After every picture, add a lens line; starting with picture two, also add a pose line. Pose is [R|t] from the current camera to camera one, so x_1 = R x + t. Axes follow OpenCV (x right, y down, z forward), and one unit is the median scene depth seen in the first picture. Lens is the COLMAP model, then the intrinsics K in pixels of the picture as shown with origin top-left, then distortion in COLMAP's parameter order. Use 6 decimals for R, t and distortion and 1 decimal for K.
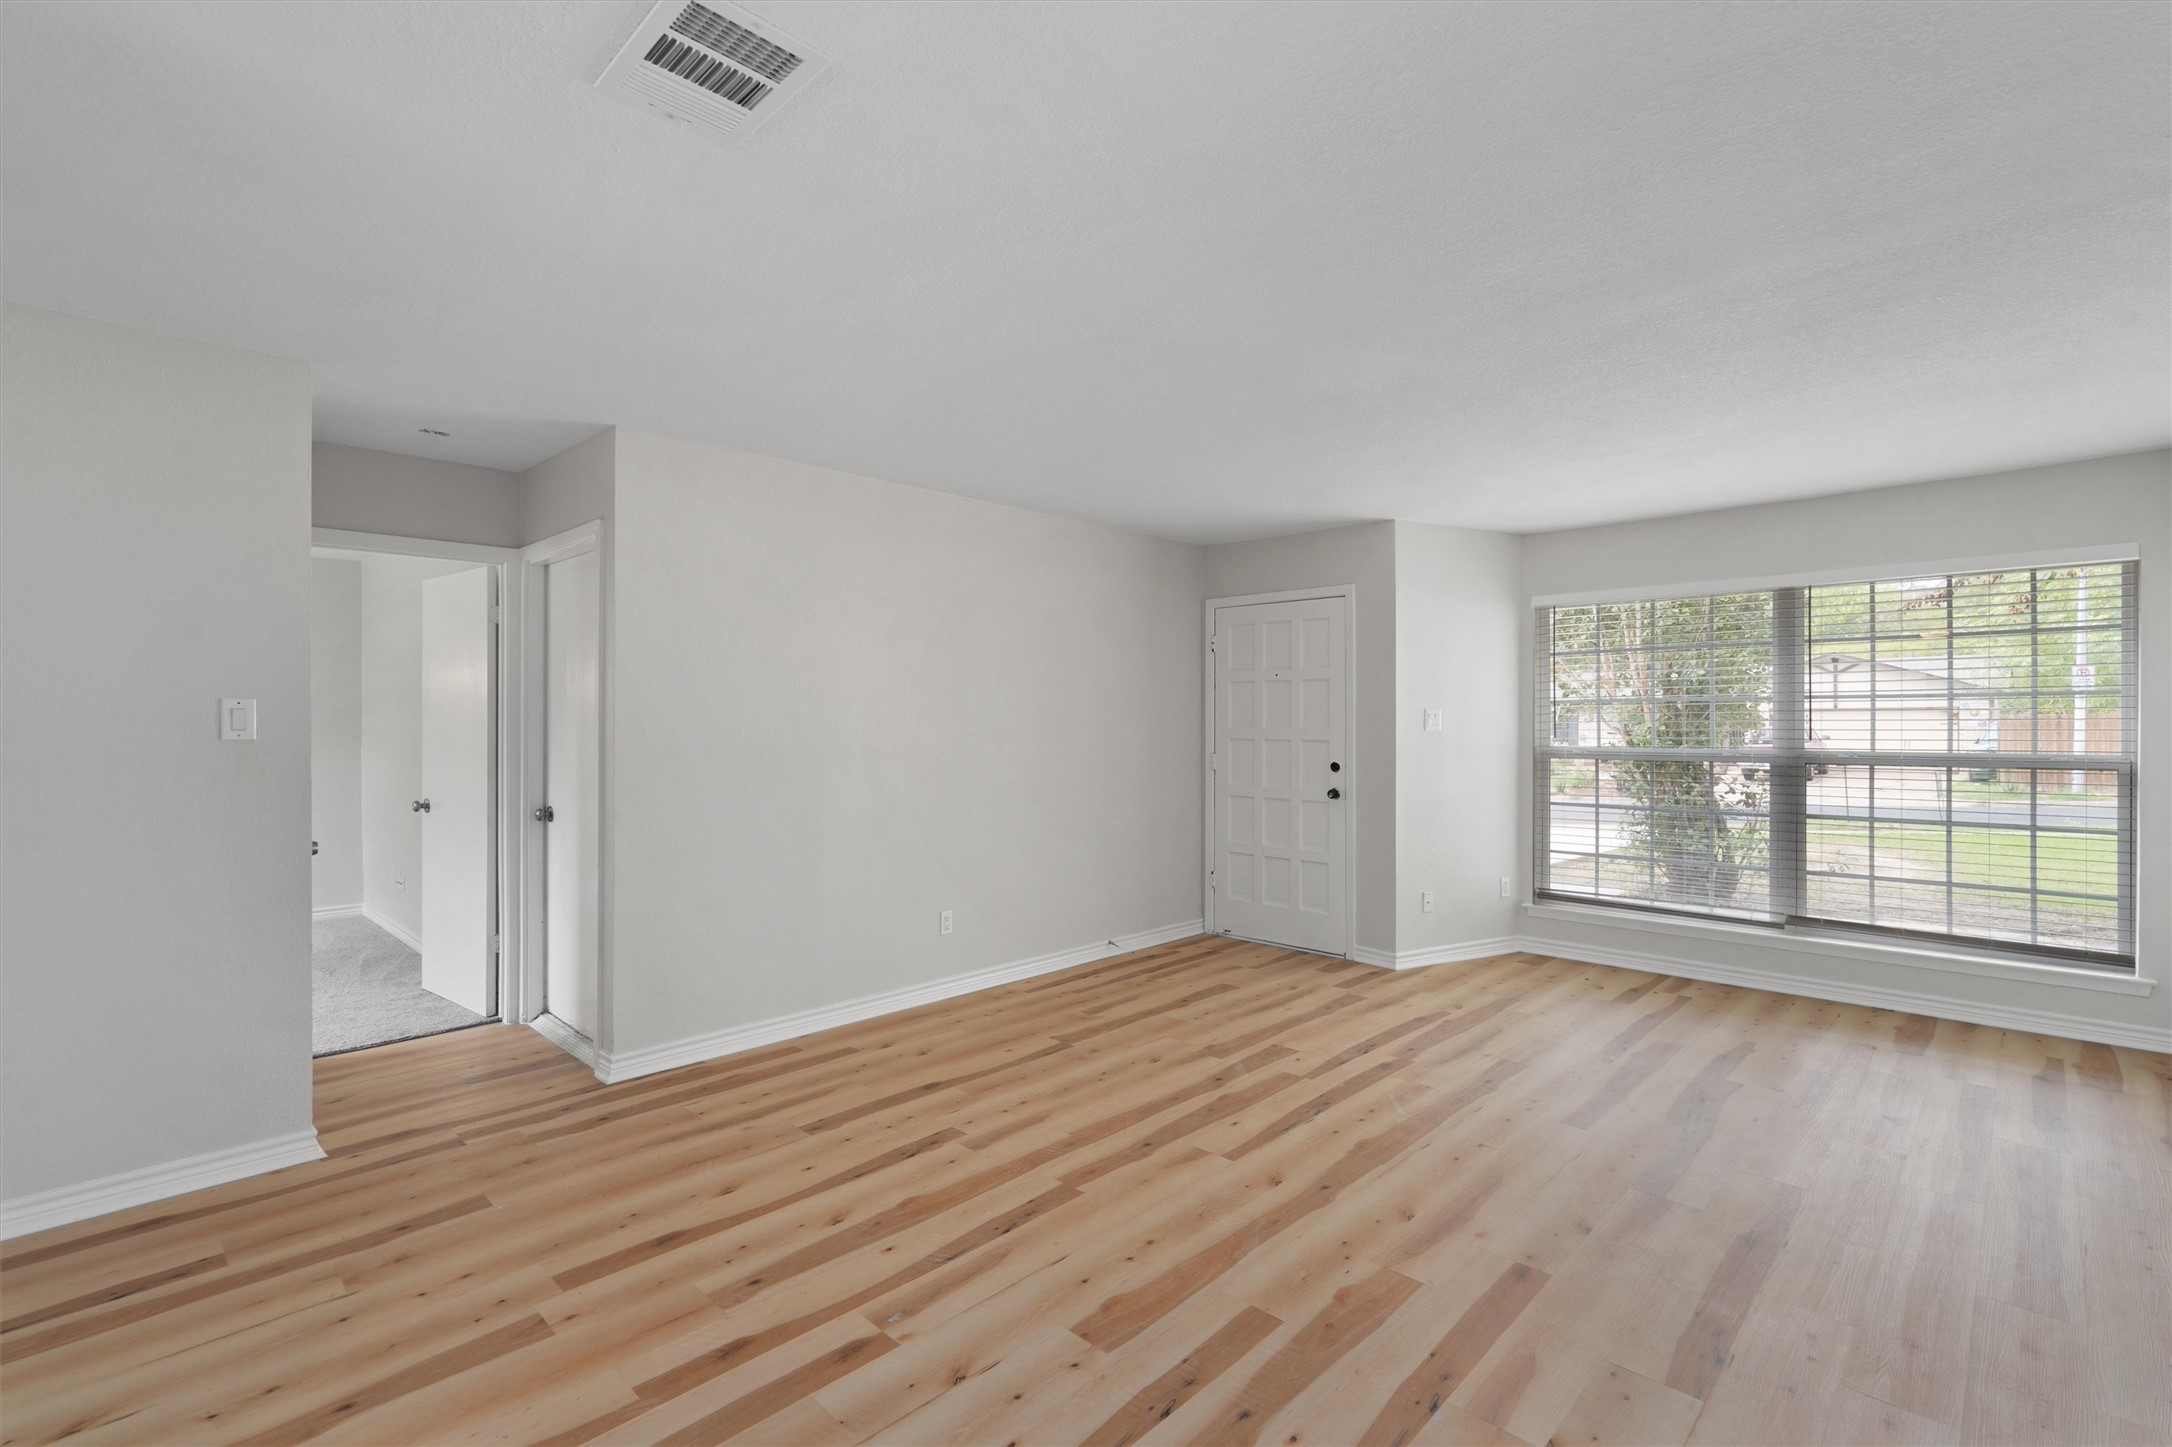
lens RADIAL K [[978.7, 0, 1067.5], [0, 978.7, 722.5], [0, 0, 1]] dist [-0.004766, 0.000880]
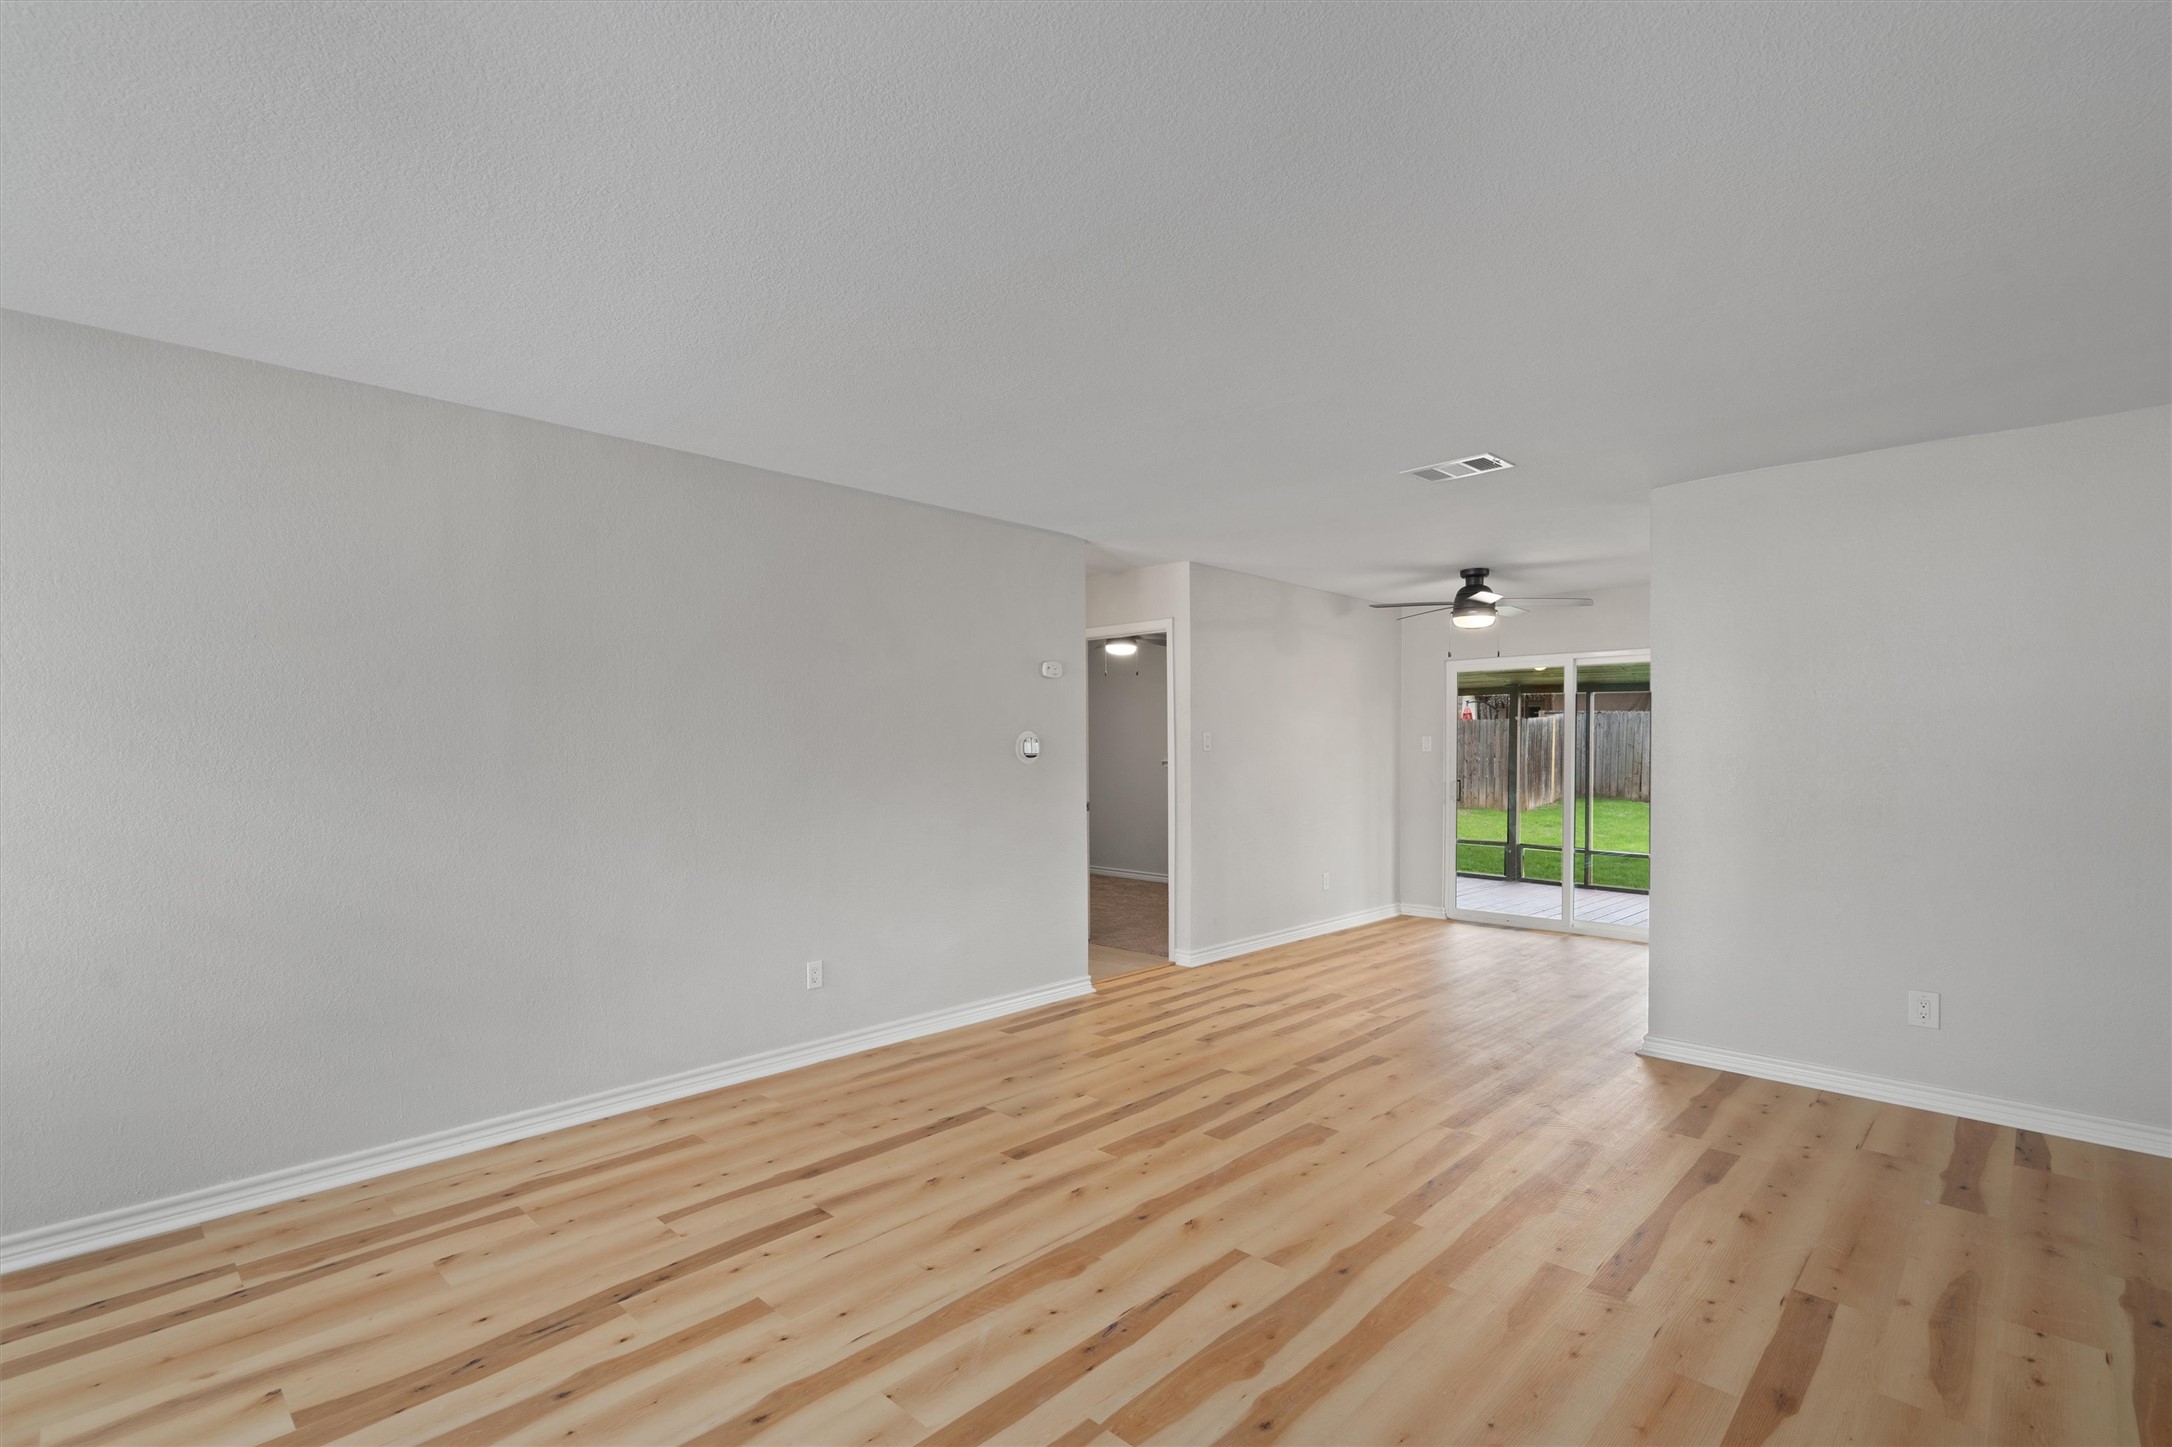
lens RADIAL K [[1006.0, 0, 1069.5], [0, 1006.0, 773.0], [0, 0, 1]] dist [-0.003947, -0.000123]
pose [[-0.999955, 0.001391, -0.009399, 0.303094], [0.001132, 0.999620, 0.027541, 0.001047], [0.009433, 0.027529, -0.999576, 1.751465]]
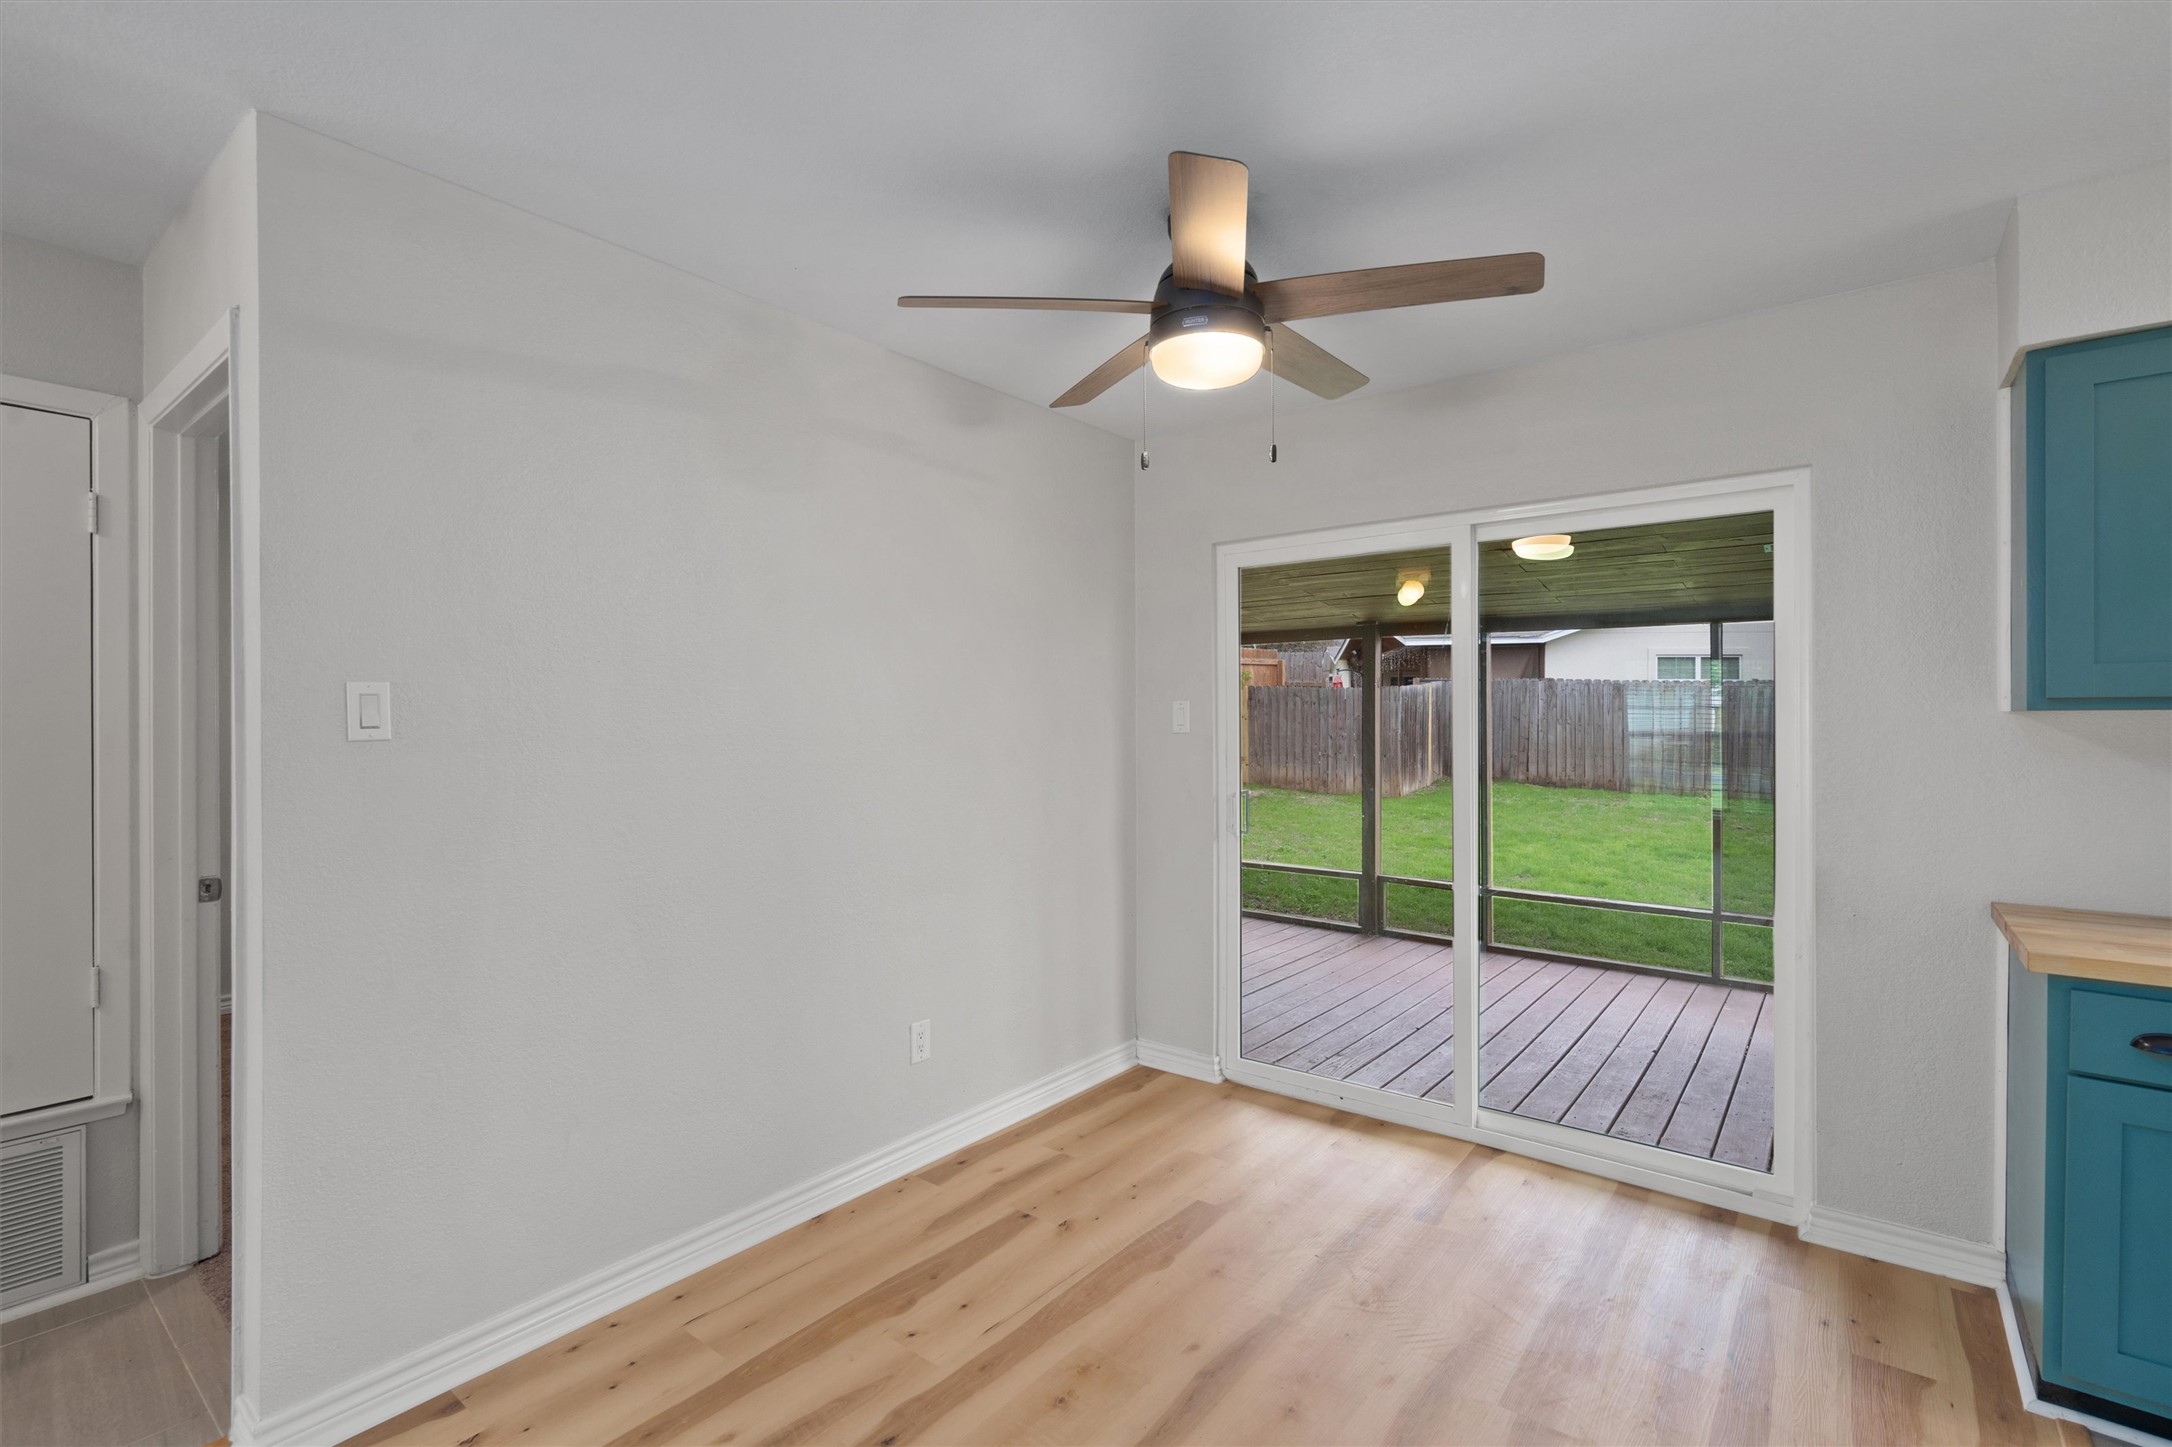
lens RADIAL K [[978.7, 0, 1067.5], [0, 978.7, 722.5], [0, 0, 1]] dist [-0.004766, 0.000880]
pose [[-0.994647, 0.003153, -0.103278, -0.339761], [0.002750, 0.999988, 0.004050, -0.000344], [0.103290, 0.003744, -0.994644, 0.441191]]
